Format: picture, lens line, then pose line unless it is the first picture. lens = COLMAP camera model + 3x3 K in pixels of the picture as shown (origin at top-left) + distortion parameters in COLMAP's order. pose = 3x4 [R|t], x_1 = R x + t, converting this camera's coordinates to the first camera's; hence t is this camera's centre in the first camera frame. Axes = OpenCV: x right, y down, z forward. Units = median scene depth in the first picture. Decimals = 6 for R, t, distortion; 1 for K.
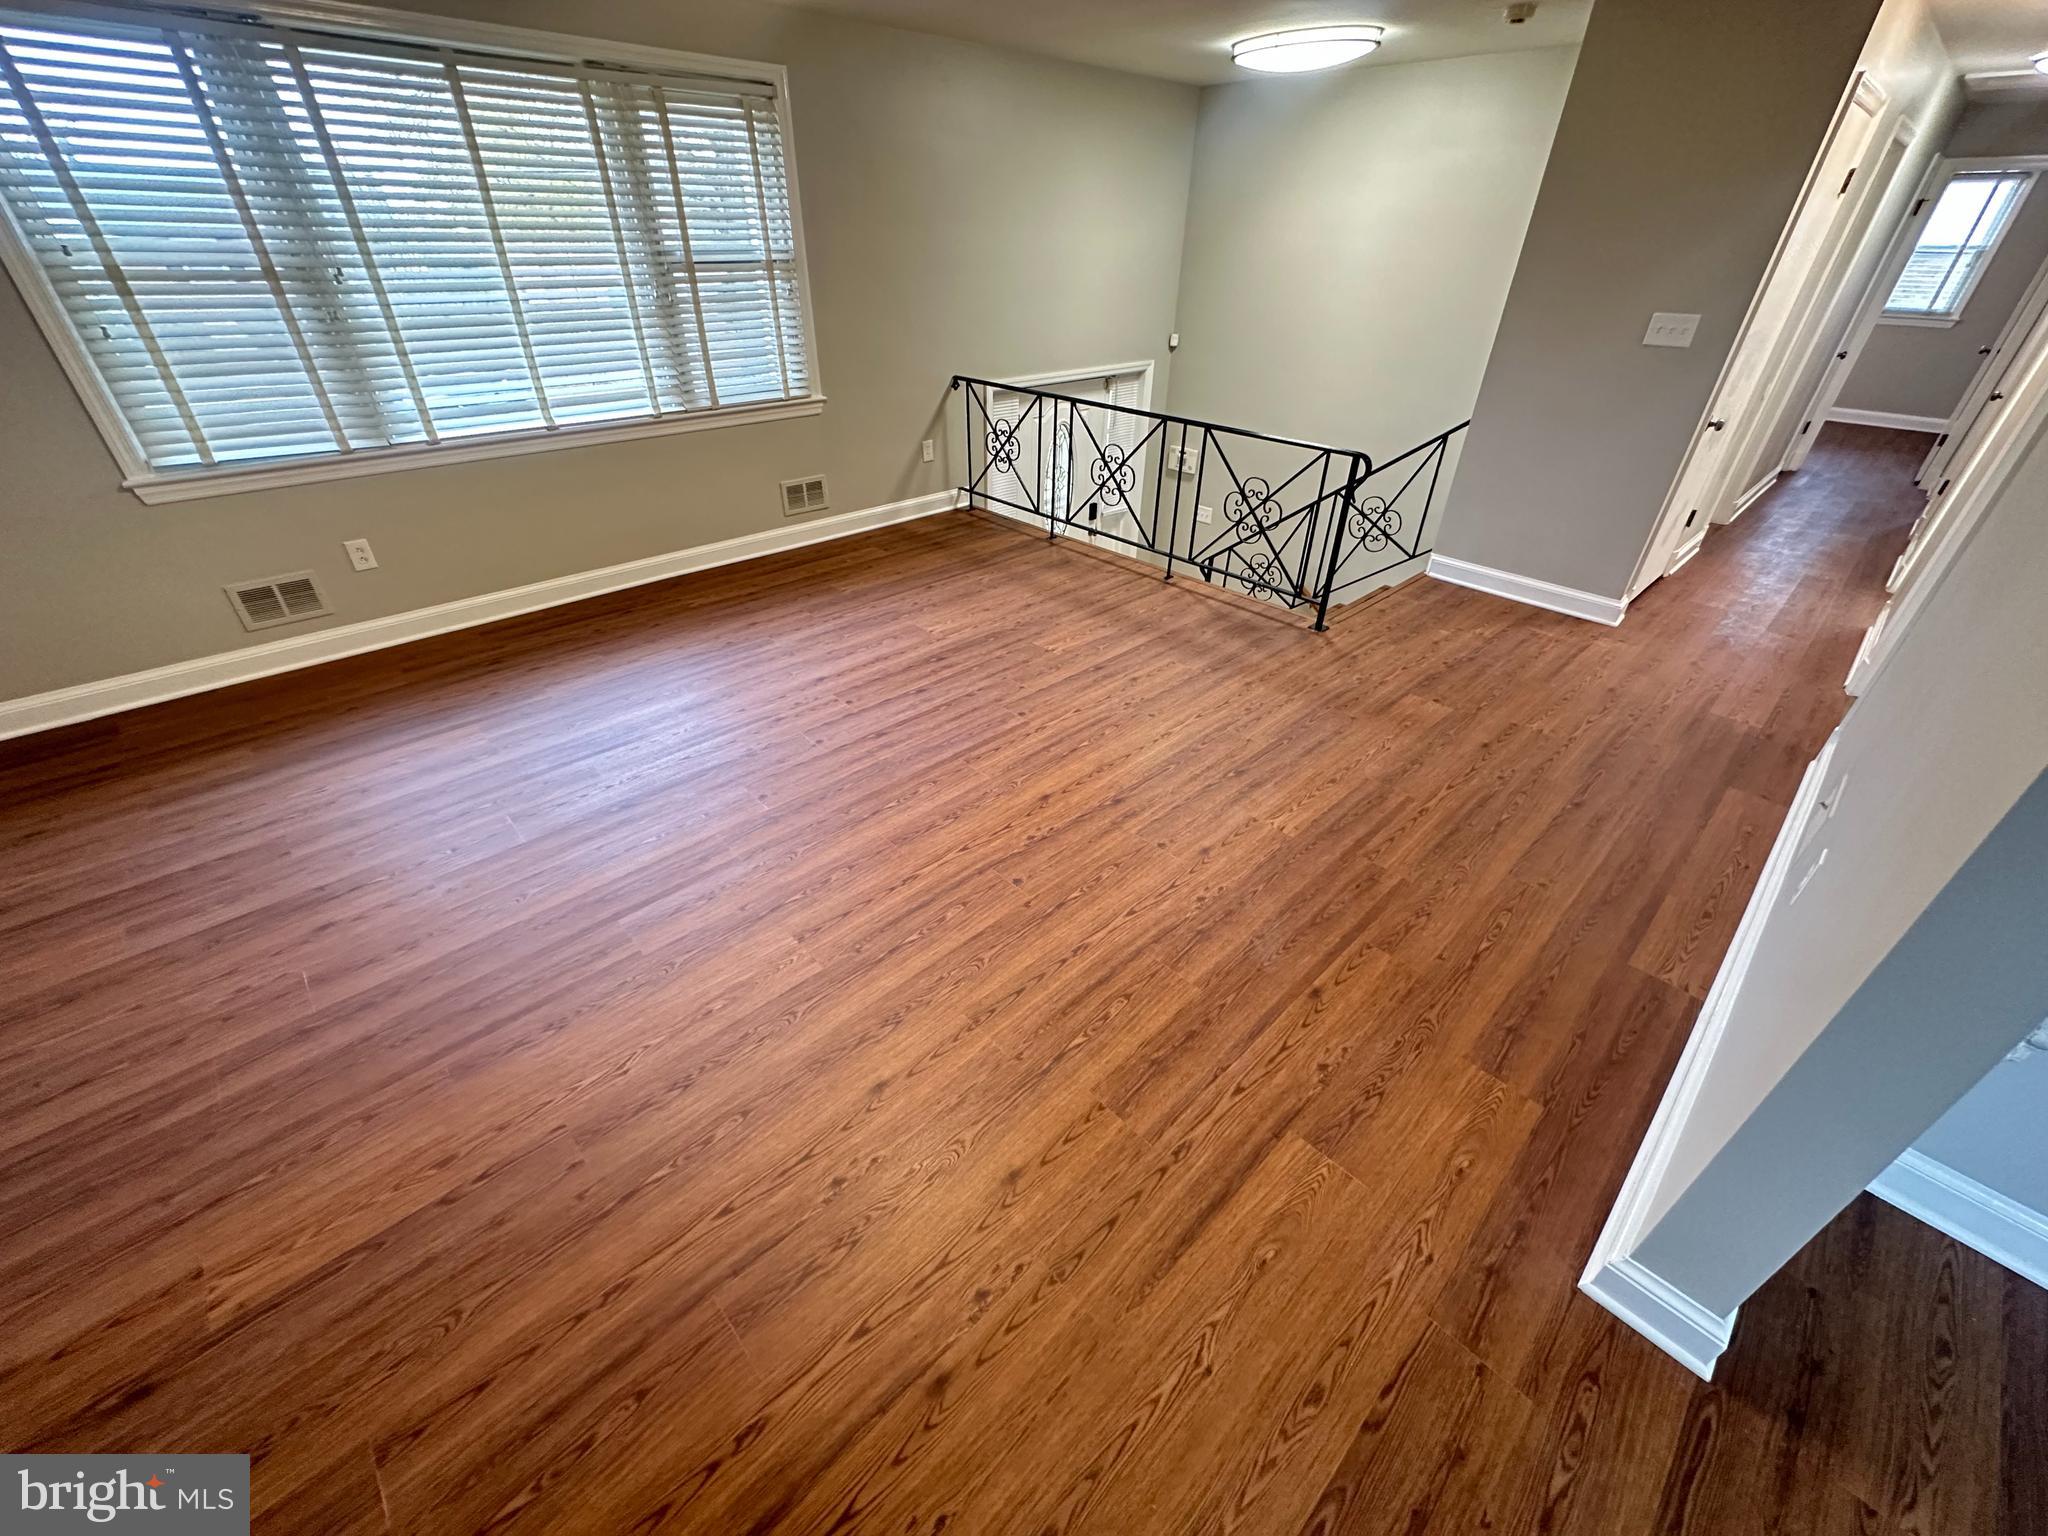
lens RADIAL K [[816.1, 0, 1058.5], [0, 816.1, 762.6], [0, 0, 1]] dist [-0.001041, 0.000728]
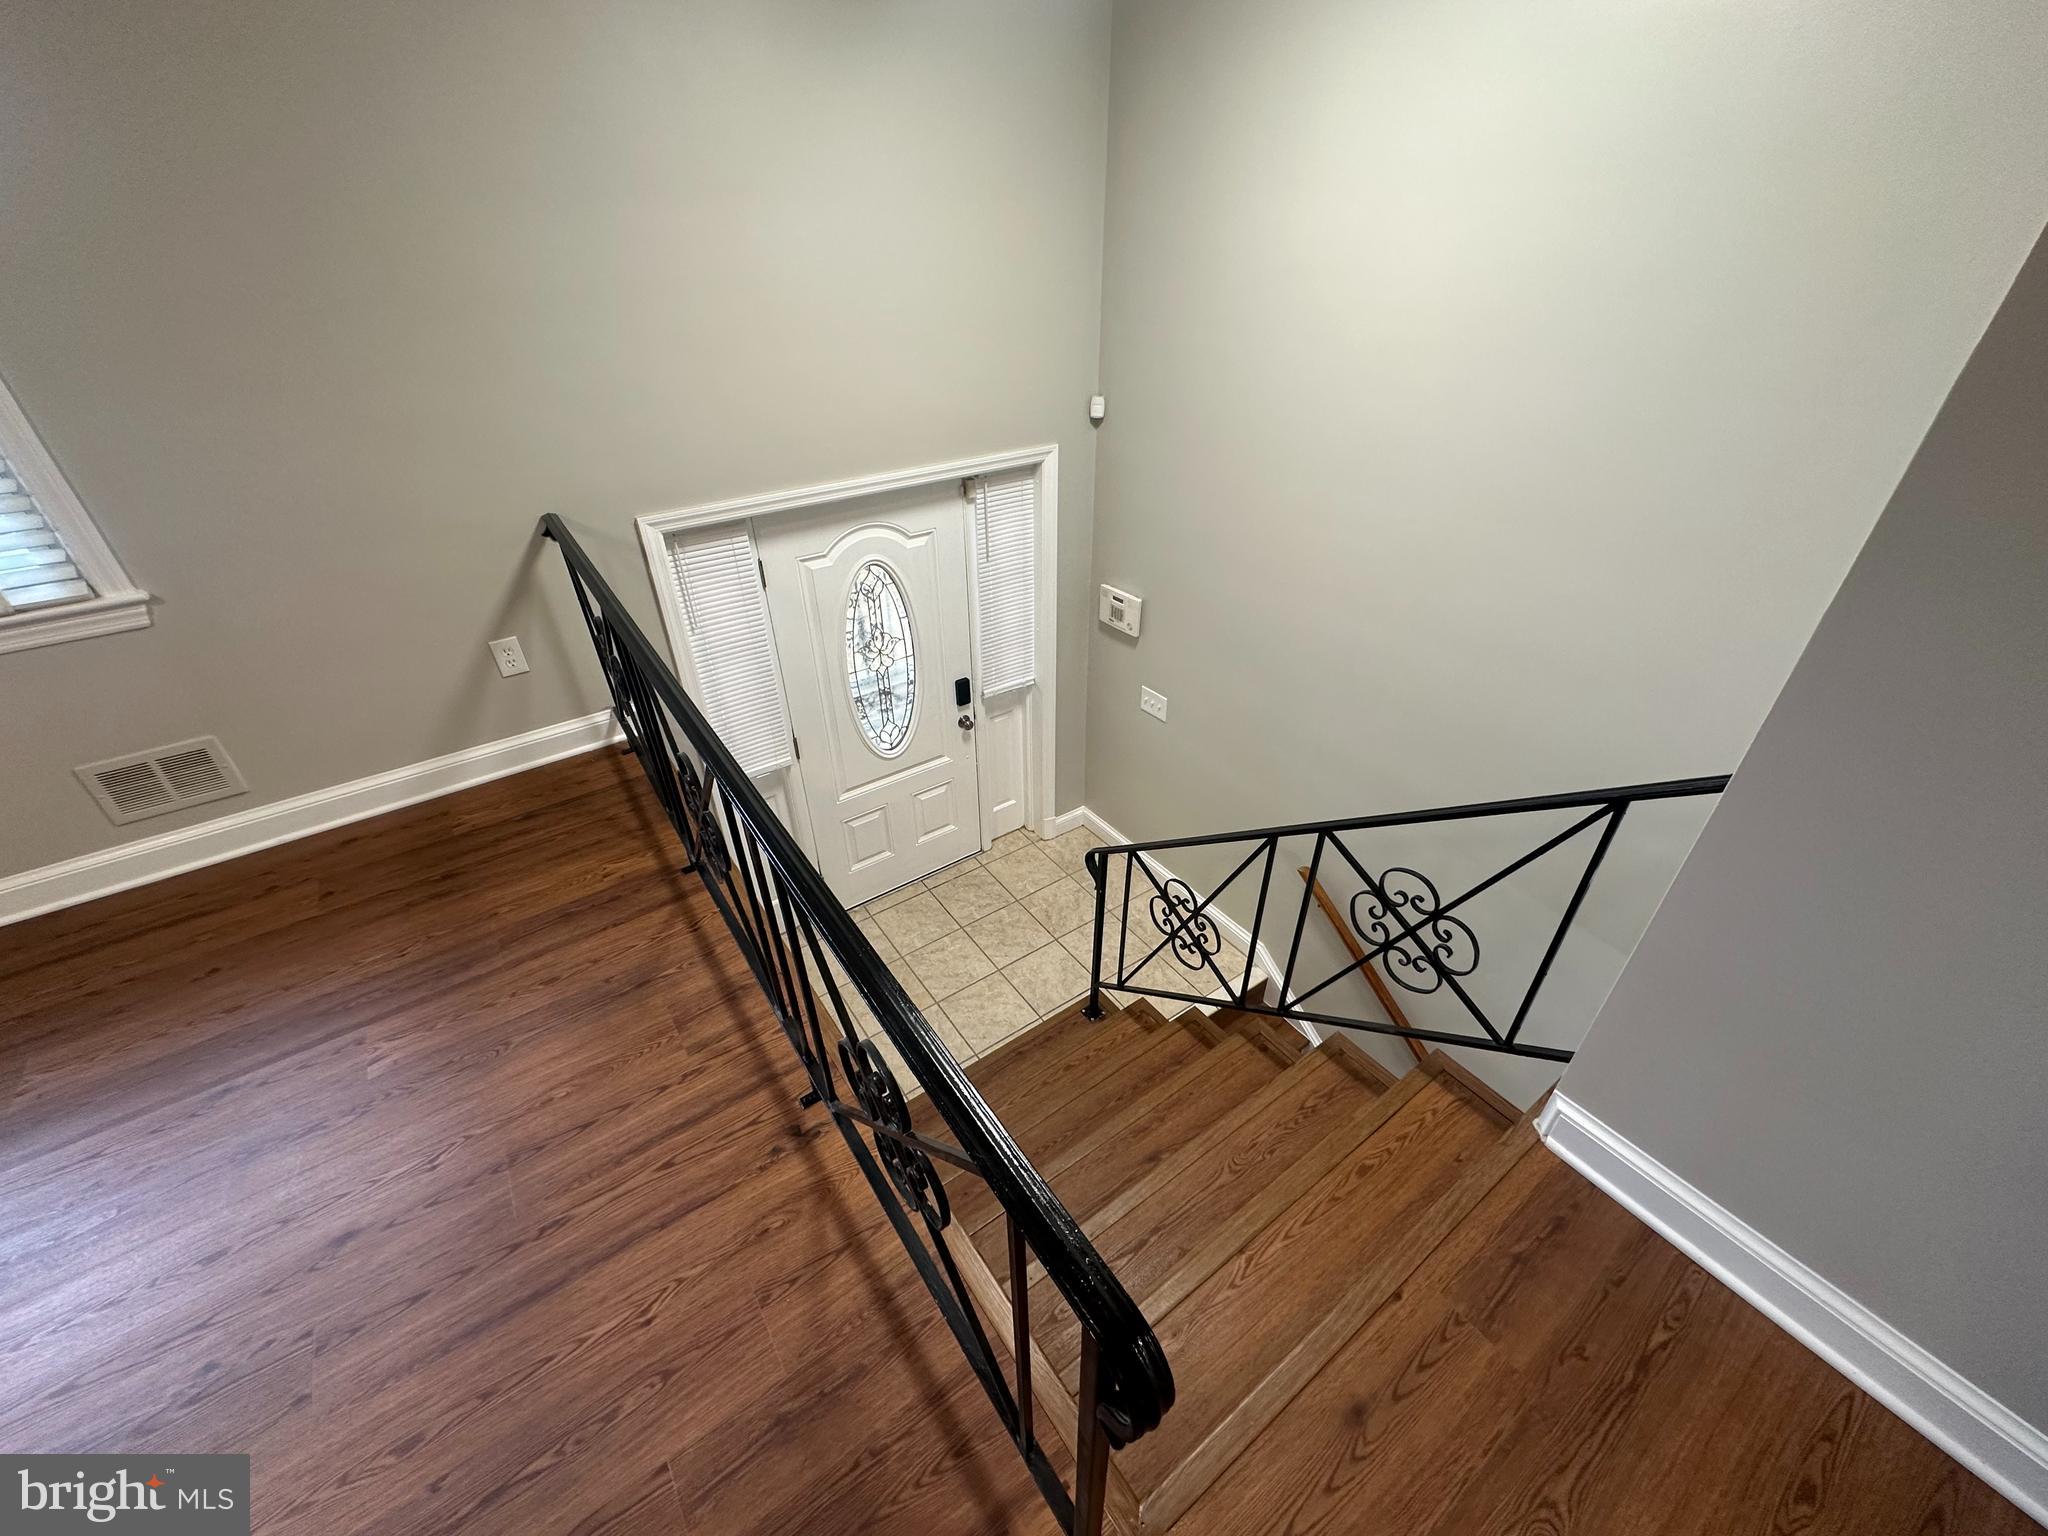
lens RADIAL K [[816.2, 0, 1023.3], [0, 816.2, 768.8], [0, 0, 1]] dist [-0.000942, -0.000054]
pose [[0.980437, 0.088188, -0.175972, 0.304987], [-0.083307, 0.995911, 0.034947, -0.432499], [0.178335, -0.019604, 0.983775, 0.671080]]
